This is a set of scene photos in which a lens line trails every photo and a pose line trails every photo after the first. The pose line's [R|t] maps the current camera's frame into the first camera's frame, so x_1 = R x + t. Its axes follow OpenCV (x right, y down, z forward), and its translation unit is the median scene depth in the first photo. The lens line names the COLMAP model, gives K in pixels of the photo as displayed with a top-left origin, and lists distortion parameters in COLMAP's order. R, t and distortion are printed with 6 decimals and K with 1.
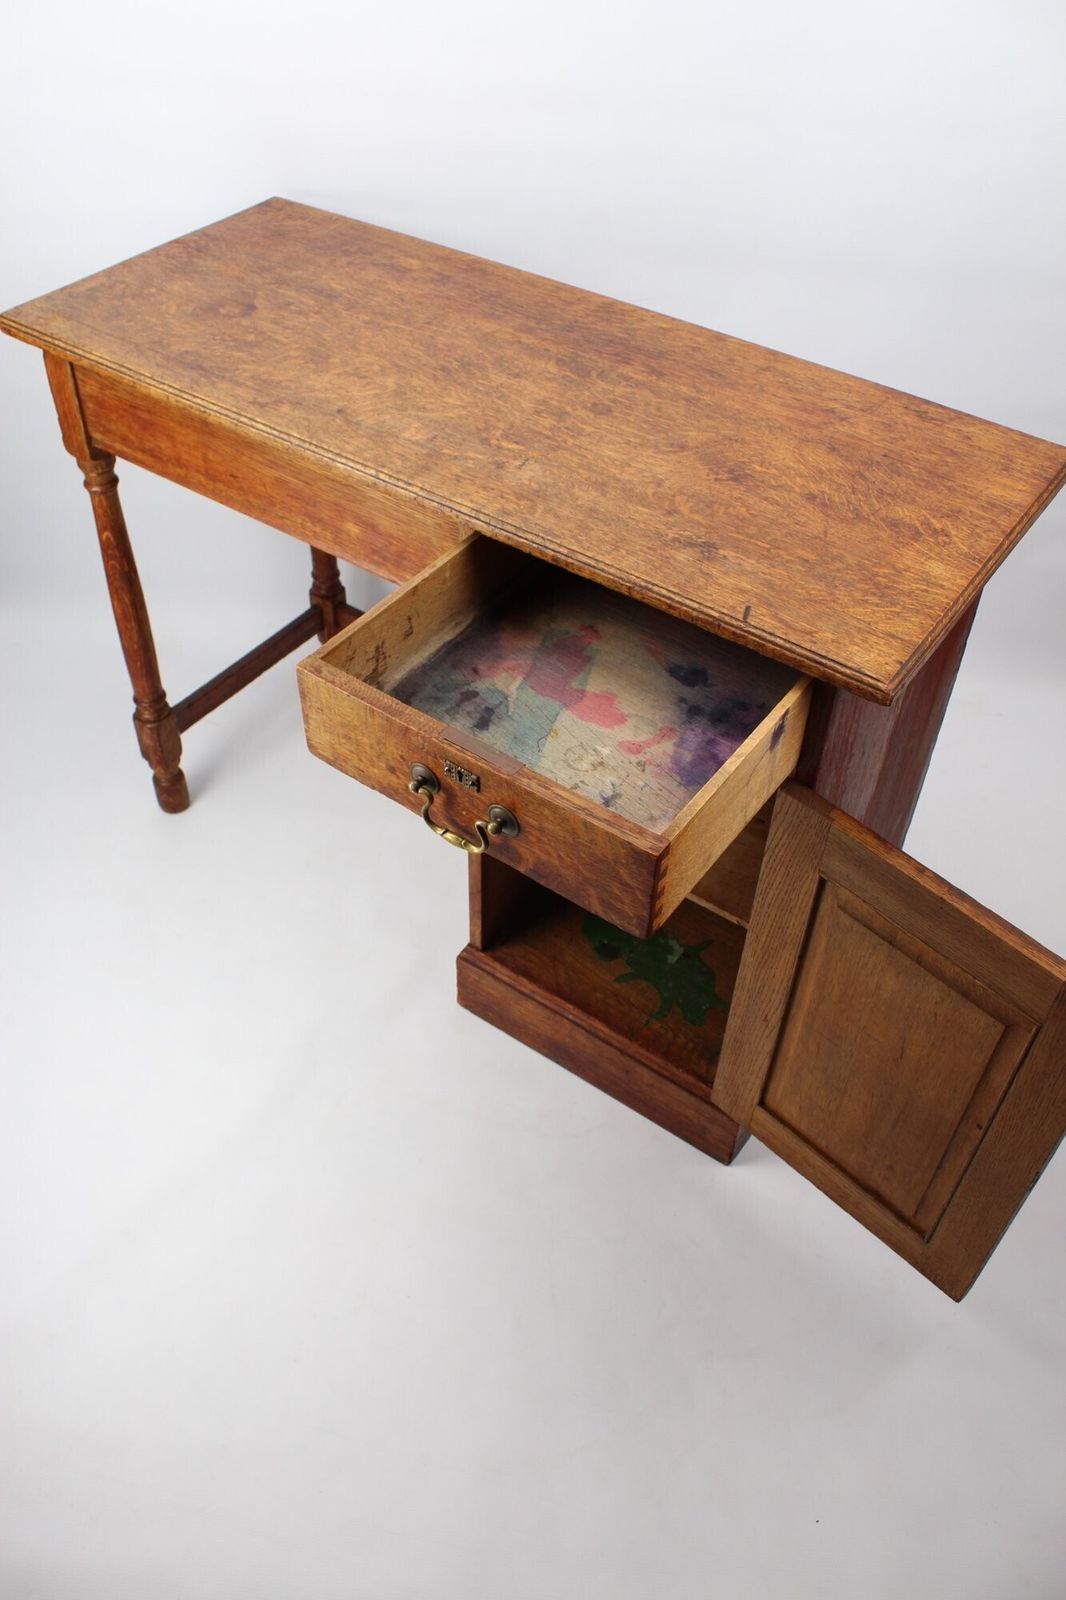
lens RADIAL K [[1305.4, 0, 533.0], [0, 1305.4, 800.0], [0, 0, 1]] dist [-0.168224, 0.122529]
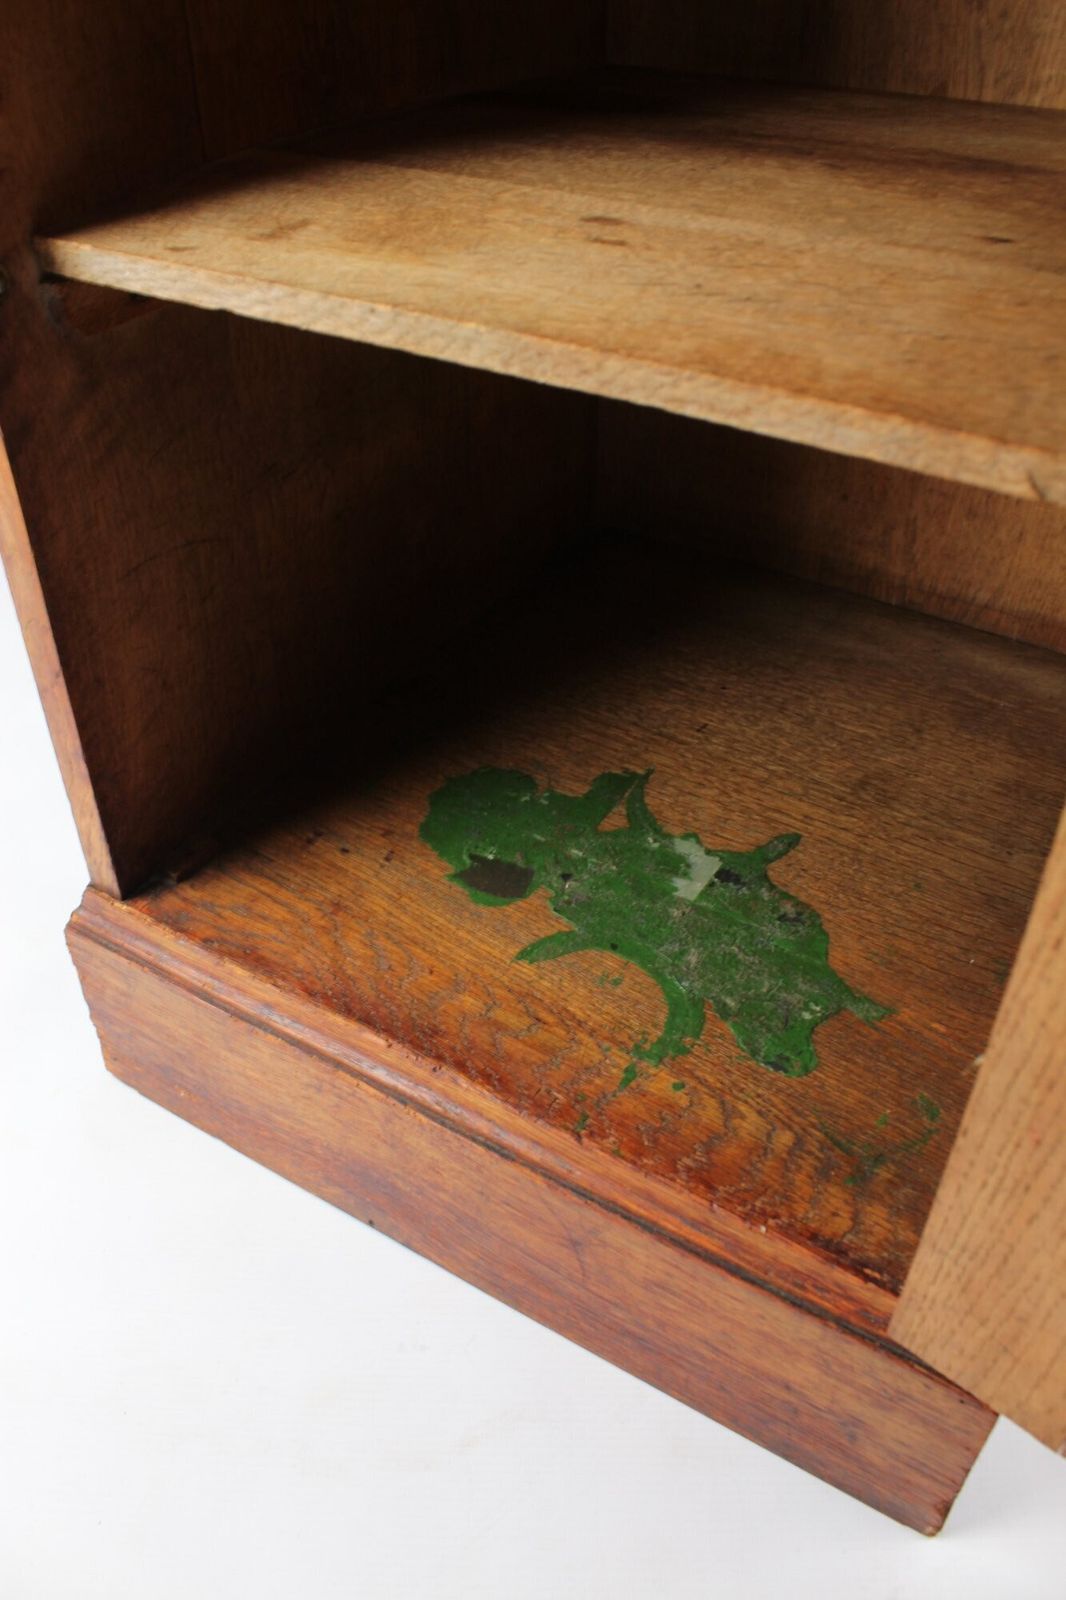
lens RADIAL K [[1305.4, 0, 533.0], [0, 1305.4, 800.0], [0, 0, 1]] dist [-0.168224, 0.122529]
pose [[0.997472, -0.060388, 0.037458, 0.064033], [0.063948, 0.992671, -0.102546, 0.151103], [-0.030991, 0.104683, 0.994023, 0.763263]]
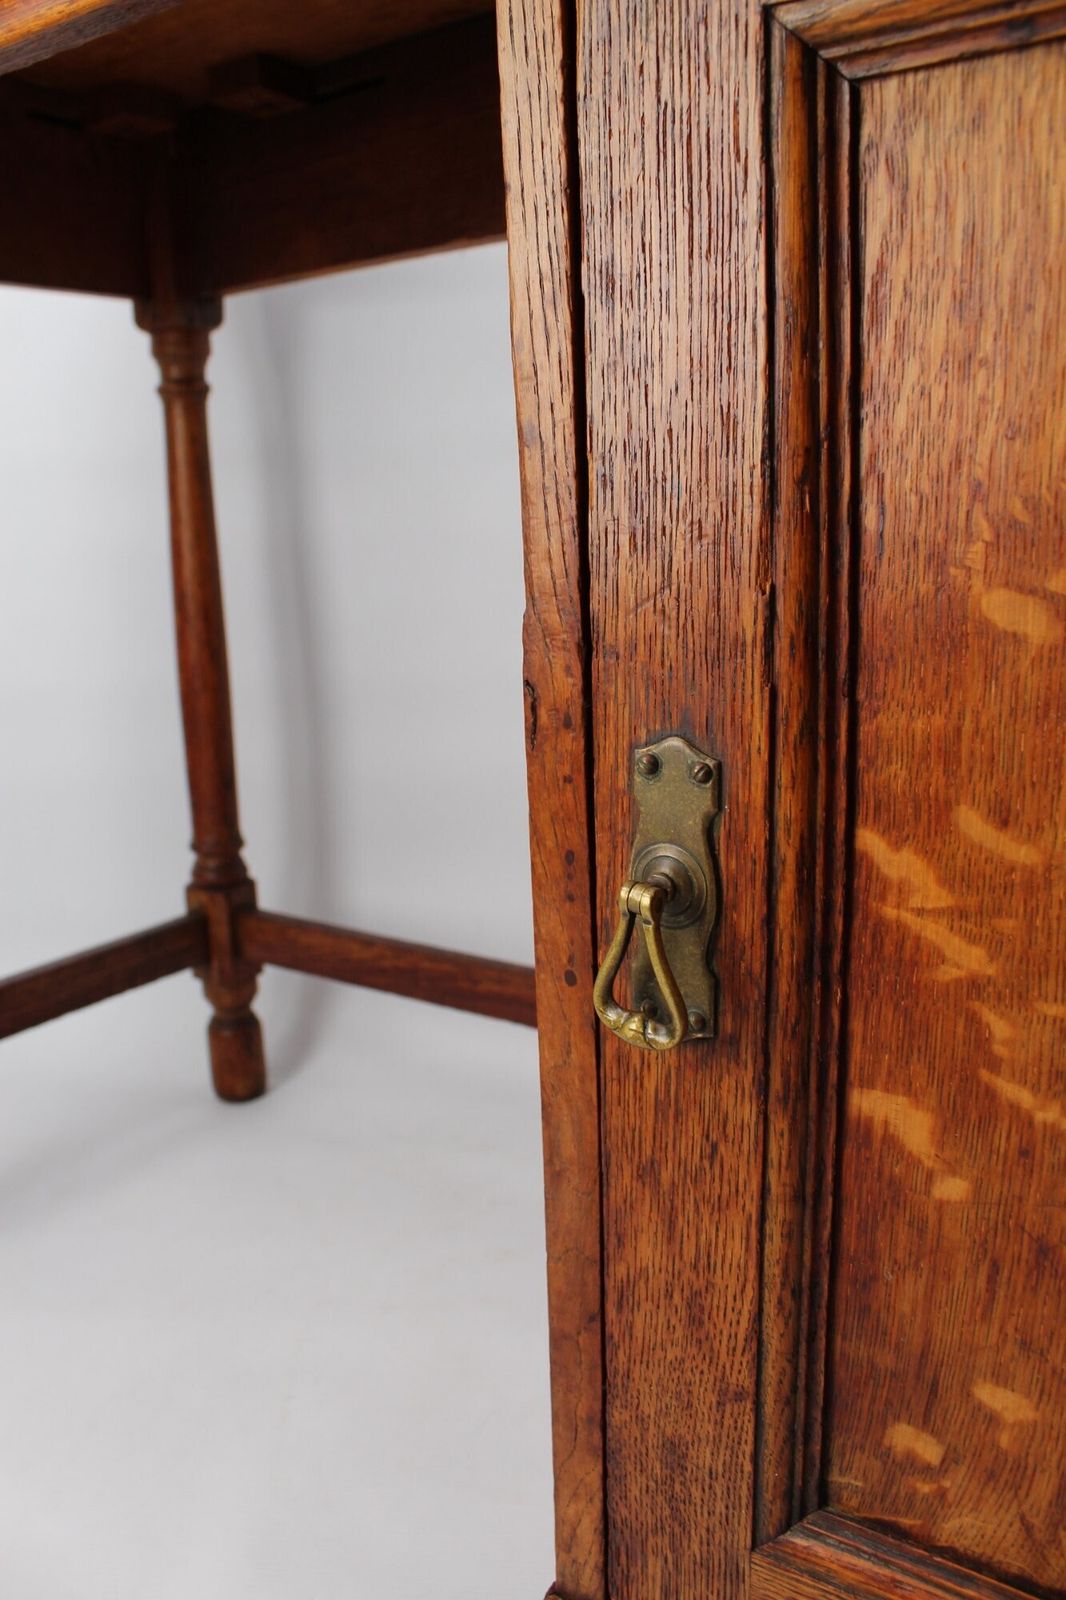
lens RADIAL K [[1305.4, 0, 533.0], [0, 1305.4, 800.0], [0, 0, 1]] dist [-0.168224, 0.122529]
pose [[0.998447, -0.055660, 0.002220, -0.051985], [0.048328, 0.845733, -0.531414, 0.126026], [0.027701, 0.530696, 0.847109, 0.810407]]
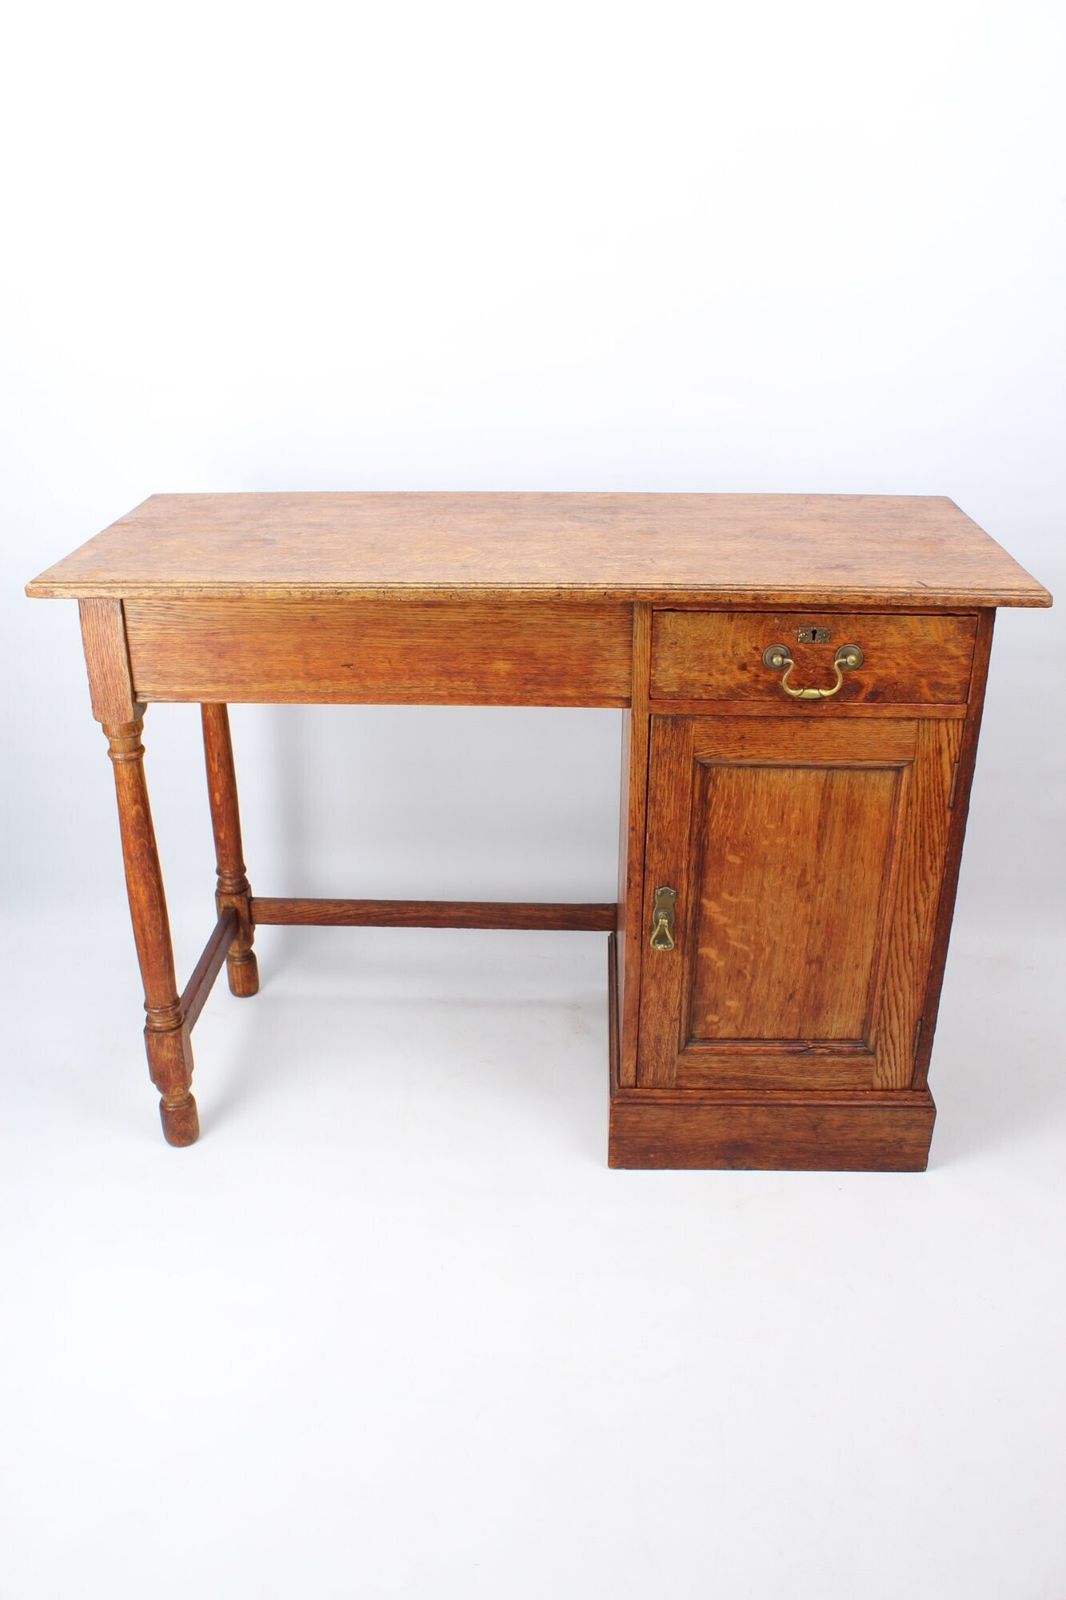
lens RADIAL K [[1305.4, 0, 533.0], [0, 1305.4, 800.0], [0, 0, 1]] dist [-0.168224, 0.122529]
pose [[0.841611, -0.245663, 0.480978, -0.615680], [0.397700, 0.884432, -0.244162, 0.152123], [-0.365411, 0.396774, 0.842048, 0.106824]]
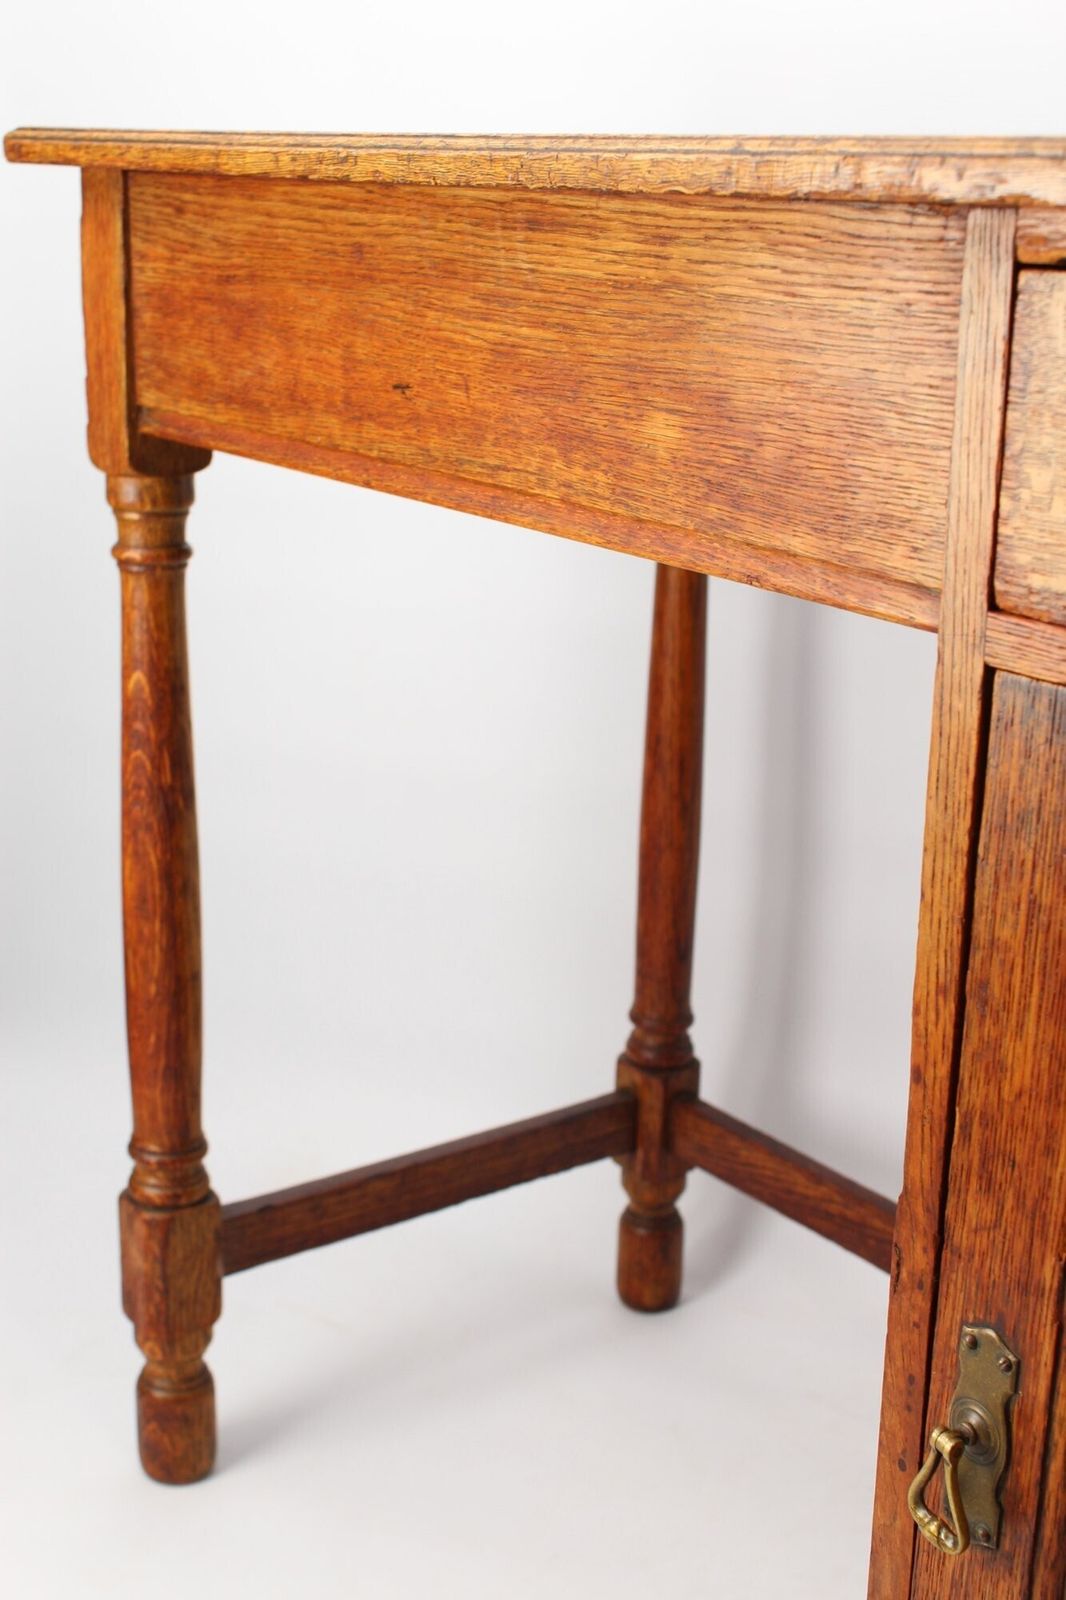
lens RADIAL K [[2159.2, 0, 531.1], [0, 2159.2, 823.4], [0, 0, 1]] dist [-0.051473, 0.080358]
pose [[0.950308, 0.092528, -0.297244, 0.009148], [-0.221454, 0.871993, -0.436562, 0.134045], [0.218800, 0.480694, 0.849153, 0.502073]]
